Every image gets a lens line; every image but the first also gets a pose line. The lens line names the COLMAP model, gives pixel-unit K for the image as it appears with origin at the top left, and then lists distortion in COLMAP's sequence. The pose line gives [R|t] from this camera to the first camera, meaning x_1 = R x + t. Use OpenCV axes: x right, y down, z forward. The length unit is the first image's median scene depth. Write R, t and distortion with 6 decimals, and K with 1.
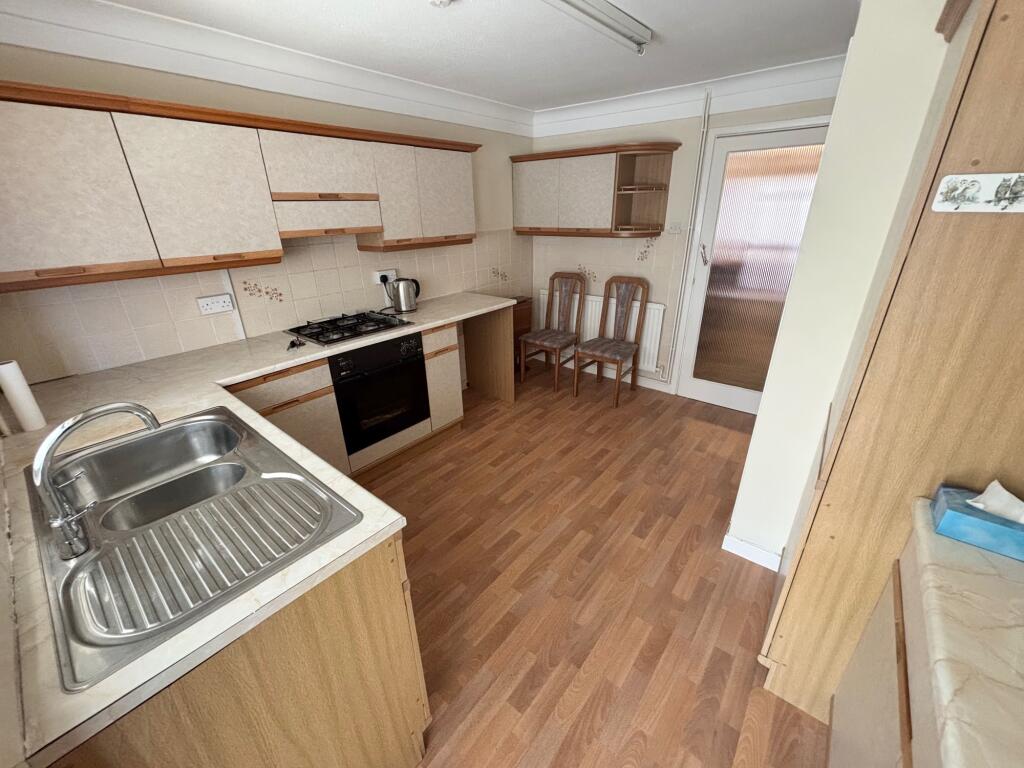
lens RADIAL K [[410.3, 0, 512.9], [0, 410.3, 383.4], [0, 0, 1]] dist [-0.003374, 0.000912]
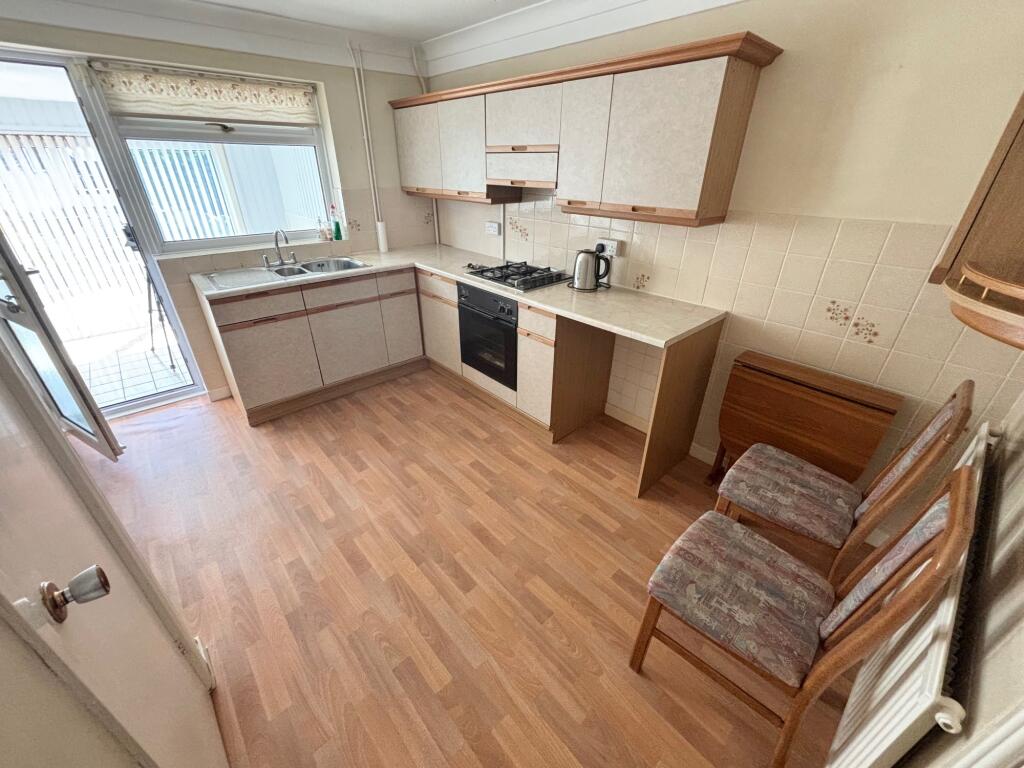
lens RADIAL K [[410.3, 0, 511.6], [0, 410.3, 383.2], [0, 0, 1]] dist [-0.003374, 0.000912]
pose [[-0.152347, 0.478759, -0.864628, 0.650491], [-0.394611, 0.772616, 0.497340, -0.428012], [0.906131, 0.416959, 0.071218, 0.976861]]
